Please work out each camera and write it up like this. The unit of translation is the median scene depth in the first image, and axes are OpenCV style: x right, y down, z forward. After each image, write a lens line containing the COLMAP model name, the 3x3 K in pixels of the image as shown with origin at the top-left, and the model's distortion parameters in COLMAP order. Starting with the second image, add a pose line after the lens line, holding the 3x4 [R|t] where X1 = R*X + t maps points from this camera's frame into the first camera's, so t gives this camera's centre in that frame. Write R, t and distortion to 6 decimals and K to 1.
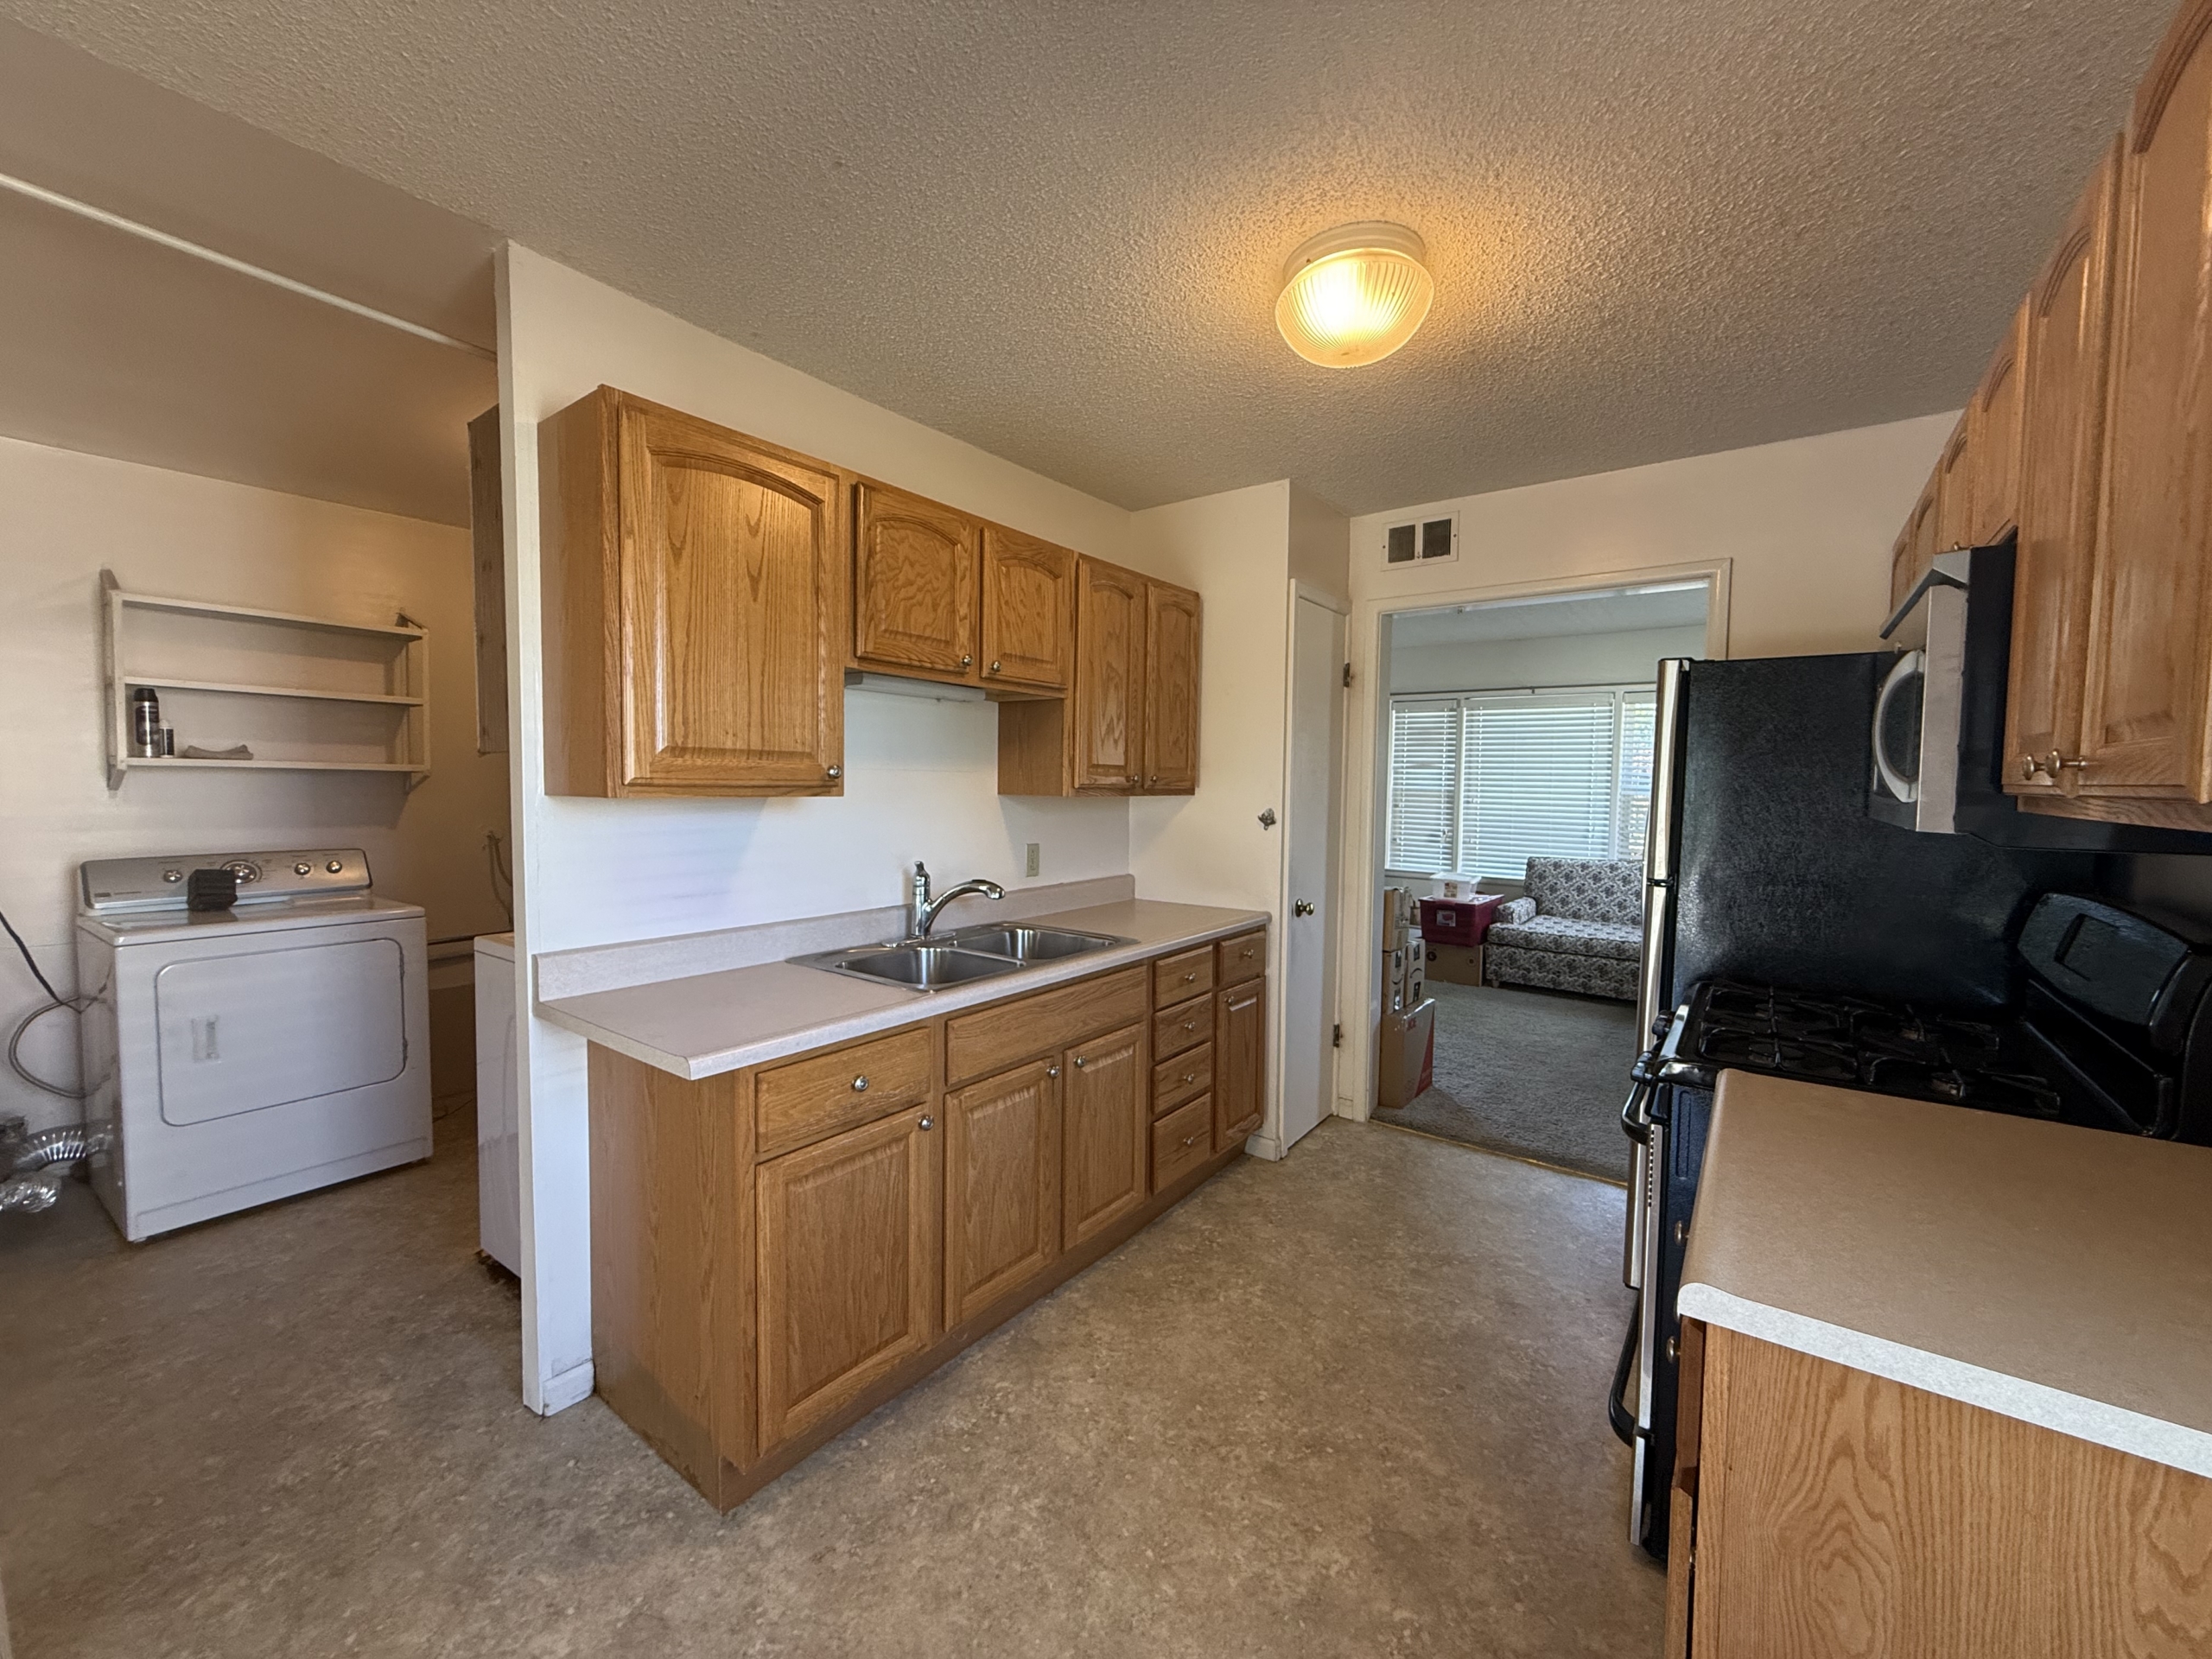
lens RADIAL K [[881.9, 0, 1097.2], [0, 881.9, 832.8], [0, 0, 1]] dist [0.000132, 0.000682]
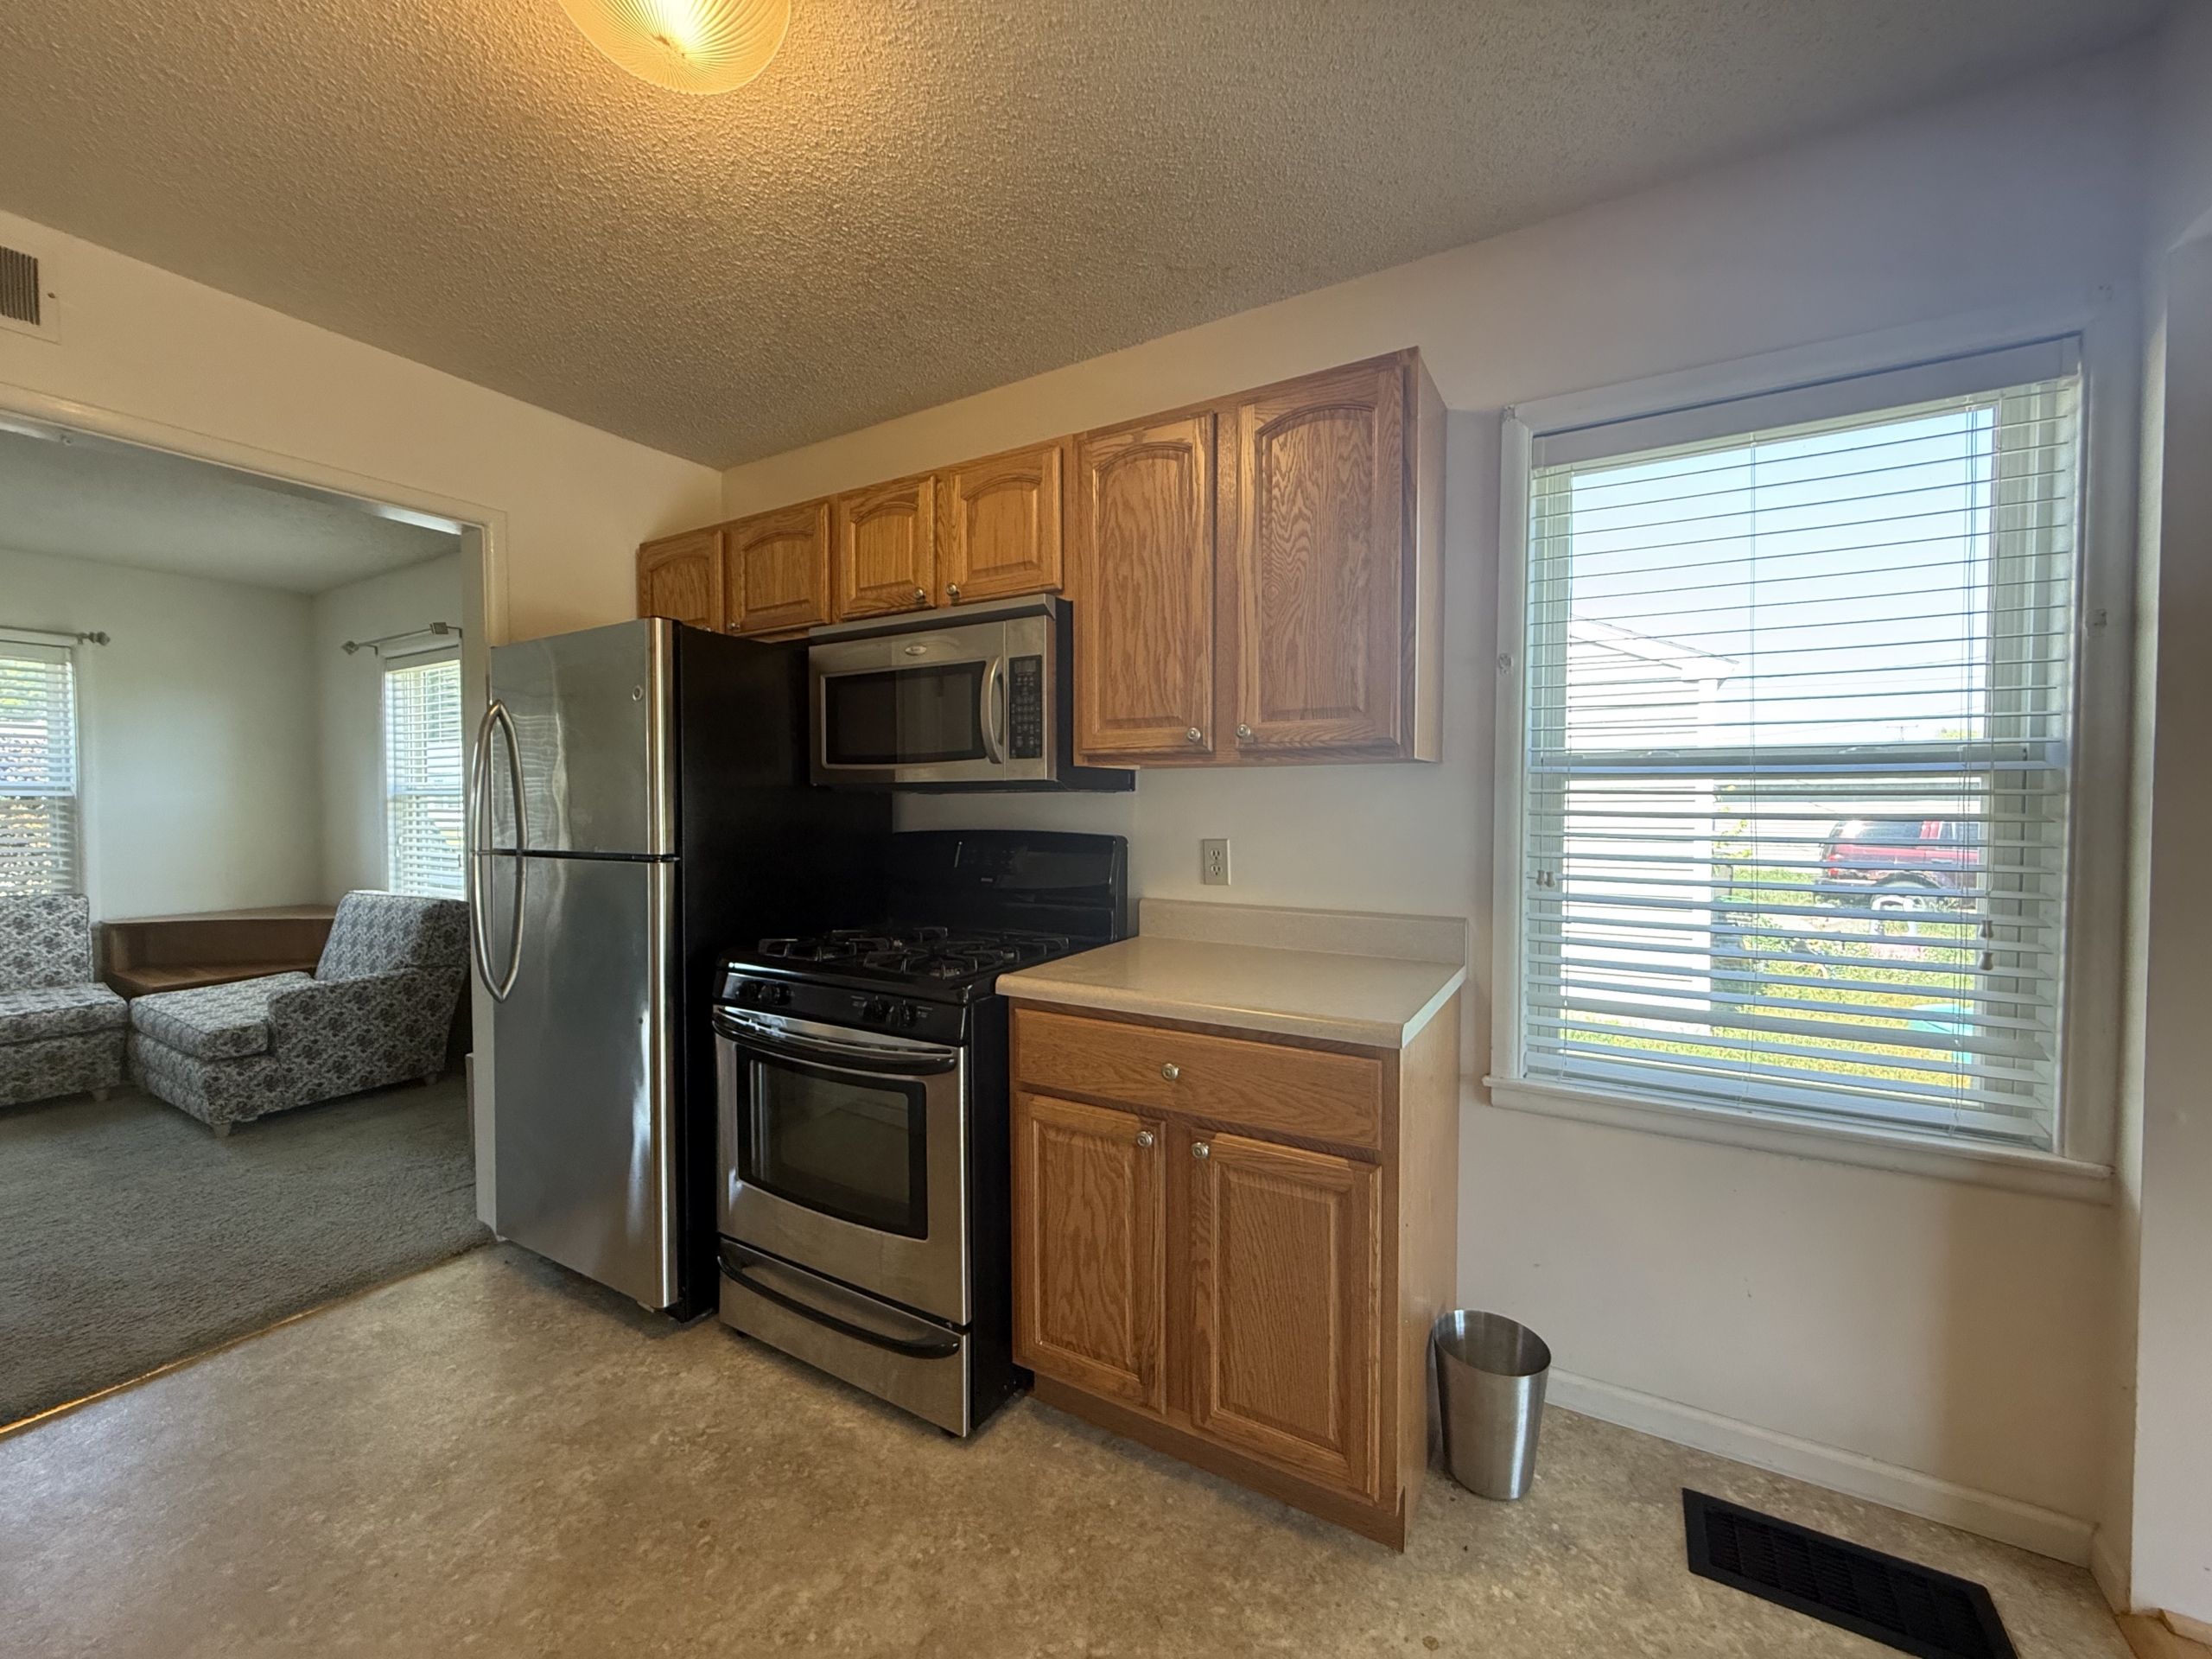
lens RADIAL K [[881.9, 0, 1105.7], [0, 881.9, 834.3], [0, 0, 1]] dist [0.000132, 0.000682]
pose [[-0.109351, -0.044444, 0.993009, -0.233466], [0.059650, 0.996906, 0.051187, 0.006650], [-0.992212, 0.064830, -0.106361, 0.446350]]
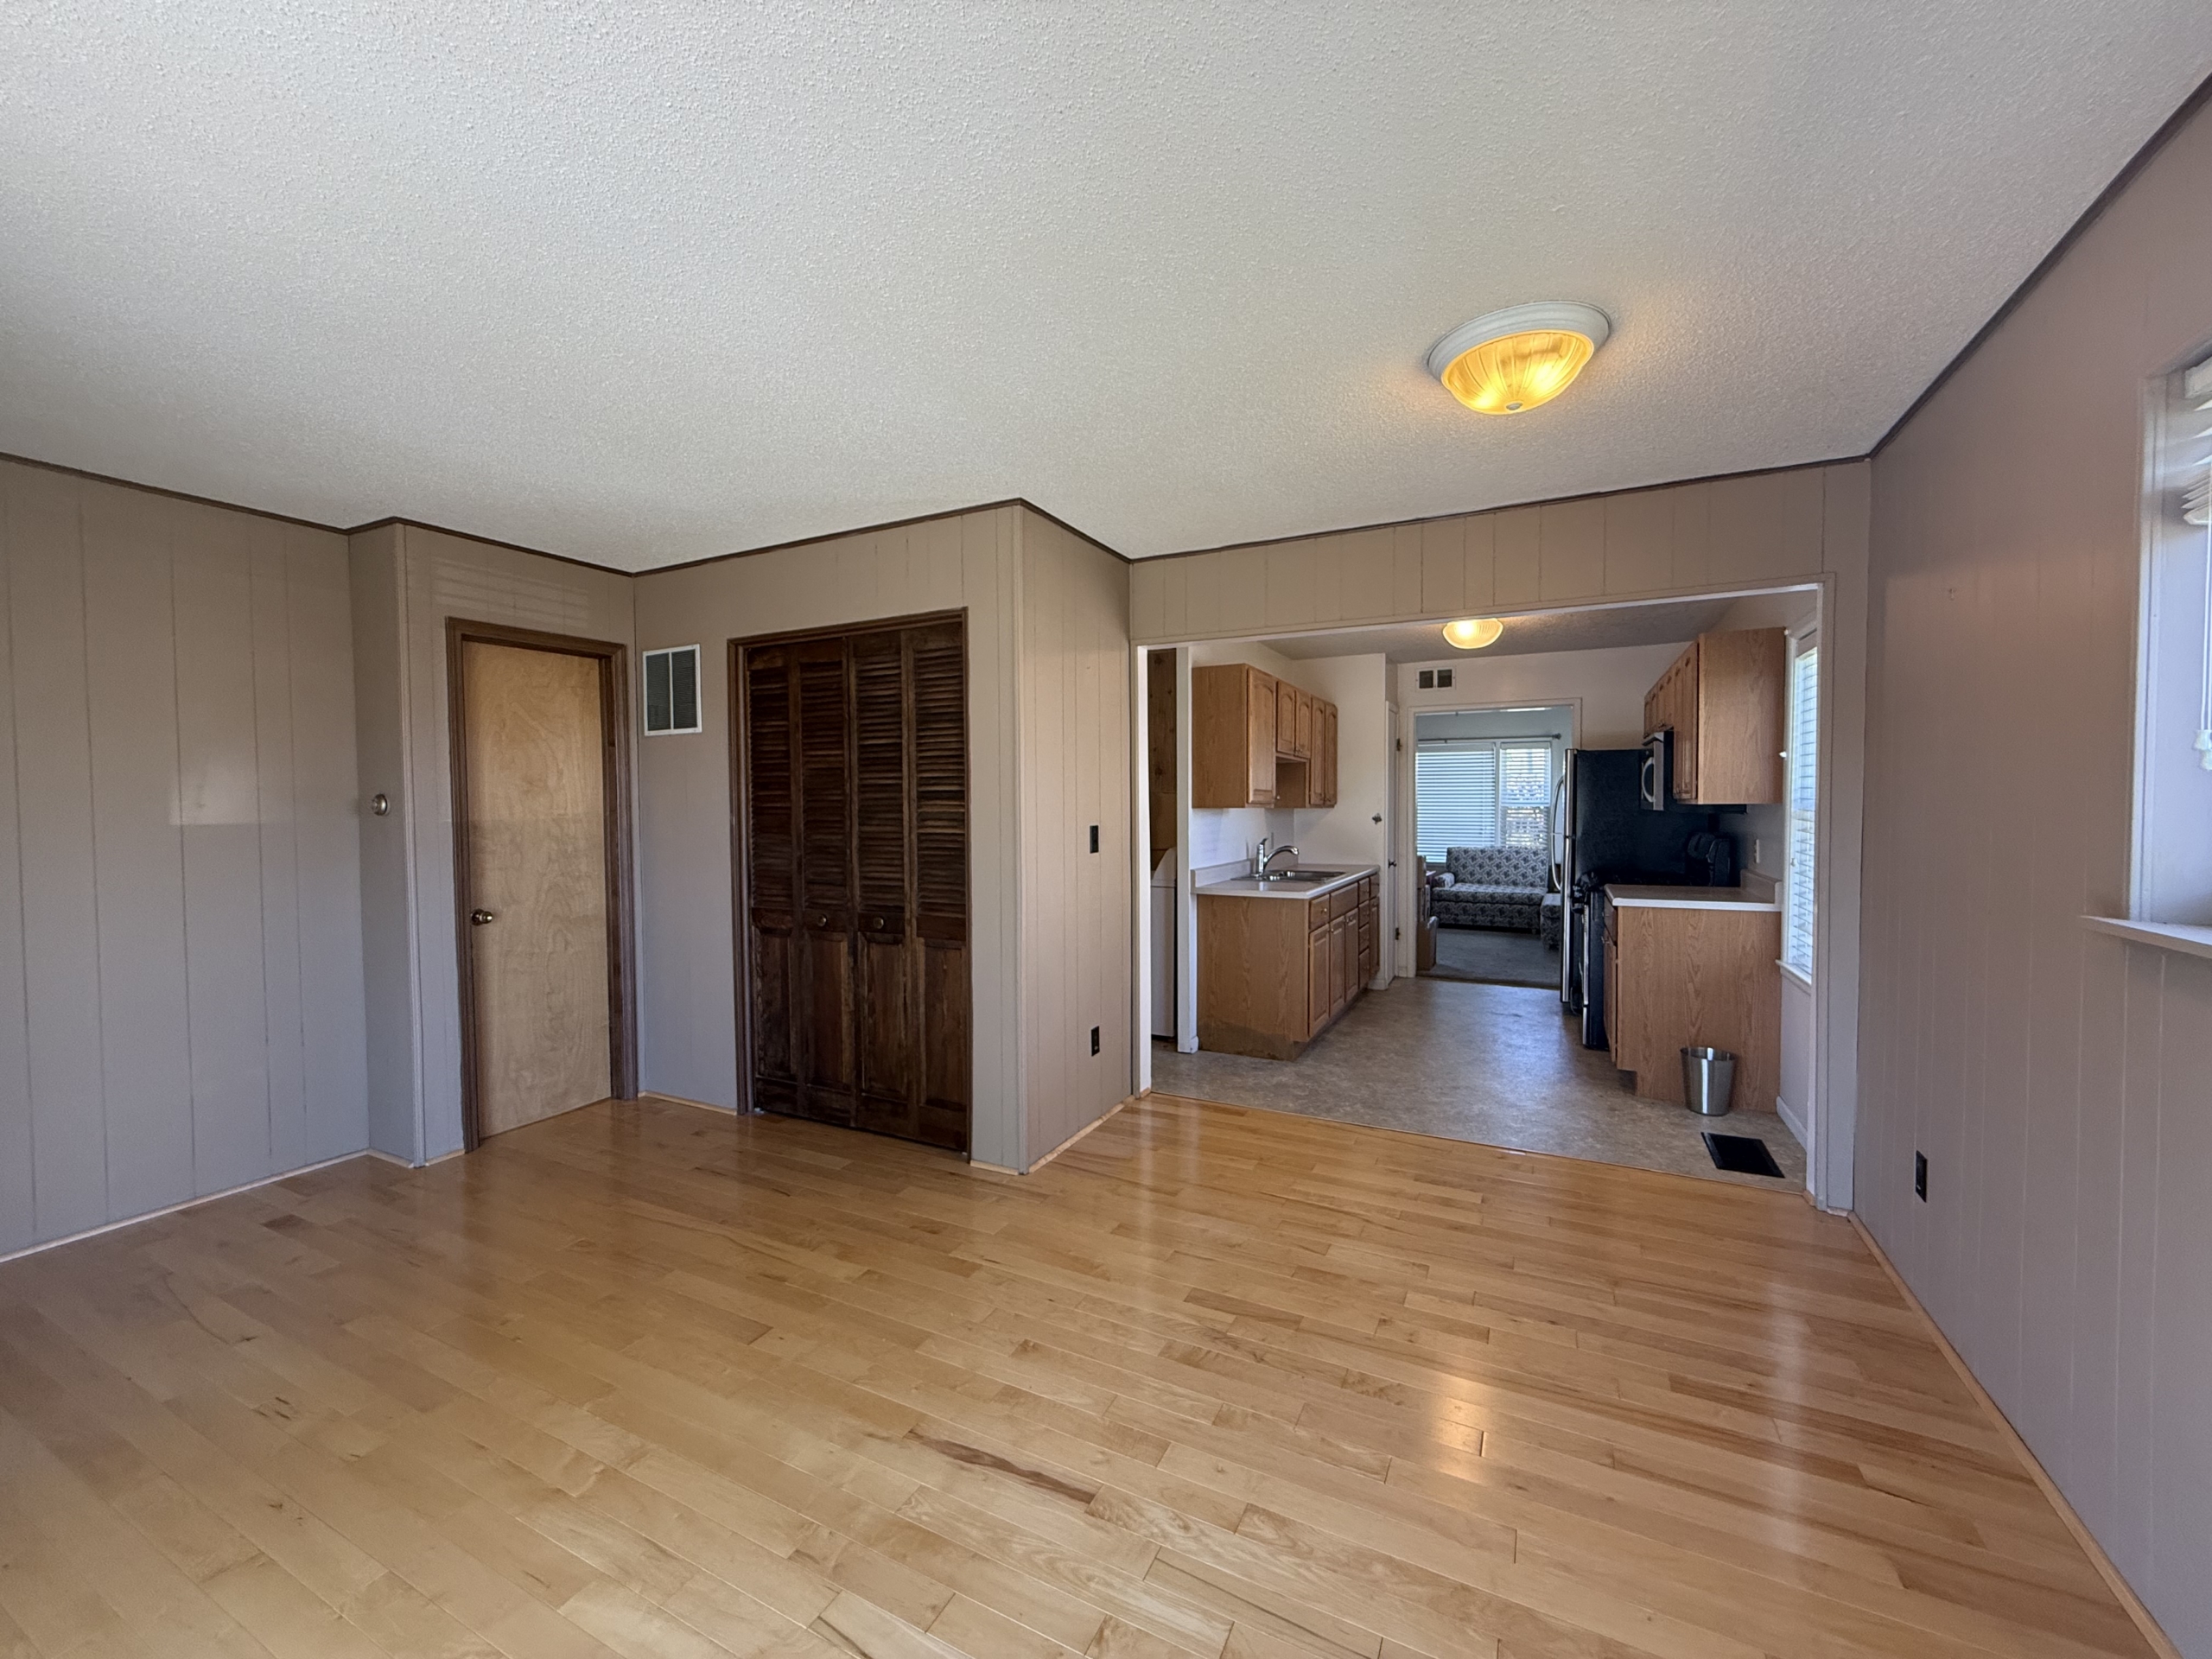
lens RADIAL K [[881.9, 0, 1096.5], [0, 881.9, 832.2], [0, 0, 1]] dist [0.000132, 0.000682]
pose [[0.985262, -0.022341, 0.169589, -0.787525], [0.027230, 0.999276, -0.026556, 0.051486], [-0.168873, 0.030782, 0.985157, -0.884309]]
